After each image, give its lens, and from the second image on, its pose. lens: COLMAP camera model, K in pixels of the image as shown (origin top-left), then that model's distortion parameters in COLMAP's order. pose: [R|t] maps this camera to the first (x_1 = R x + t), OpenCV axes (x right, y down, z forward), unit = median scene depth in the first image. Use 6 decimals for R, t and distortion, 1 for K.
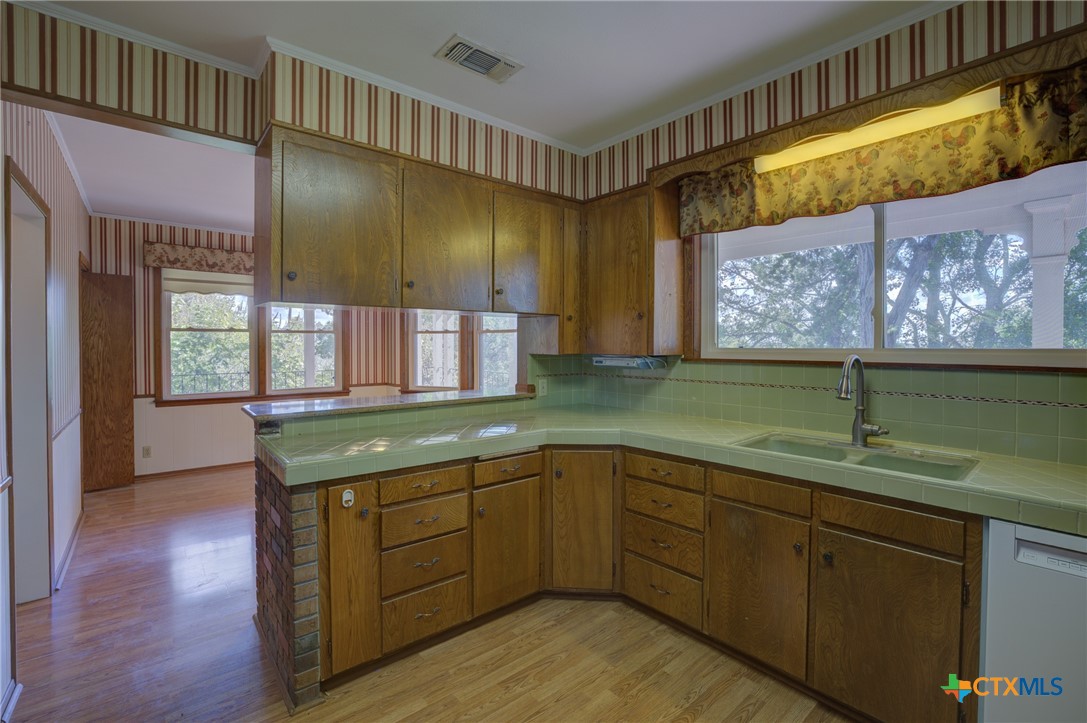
lens RADIAL K [[477.4, 0, 541.9], [0, 477.4, 348.0], [0, 0, 1]] dist [-0.046504, 0.016930]
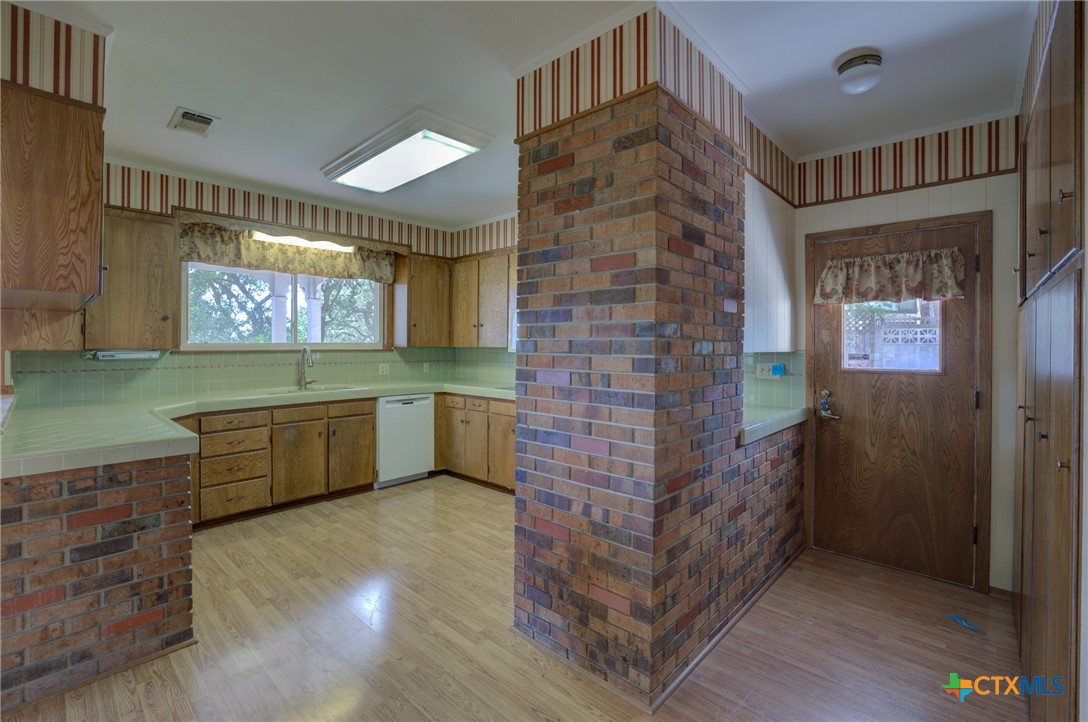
lens RADIAL K [[477.8, 0, 542.4], [0, 477.8, 347.5], [0, 0, 1]] dist [-0.046504, 0.016930]
pose [[-0.118627, -0.010689, 0.992881, -1.341928], [0.004013, 0.999929, 0.011245, 0.001612], [-0.992931, 0.005319, -0.118576, 0.169271]]
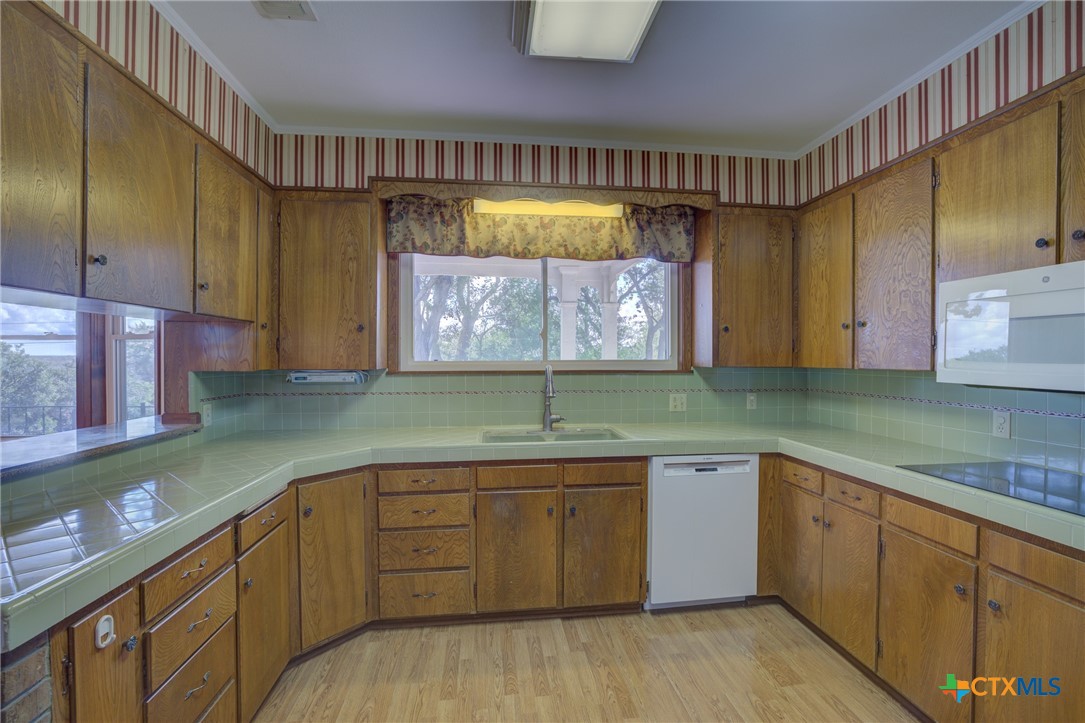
lens RADIAL K [[484.3, 0, 542.5], [0, 484.3, 361.5], [0, 0, 1]] dist [-0.051848, 0.017932]
pose [[0.551377, -0.008511, 0.834213, -0.456863], [0.008139, 0.999955, 0.004822, -0.002781], [-0.834216, 0.004131, 0.551422, 0.196282]]
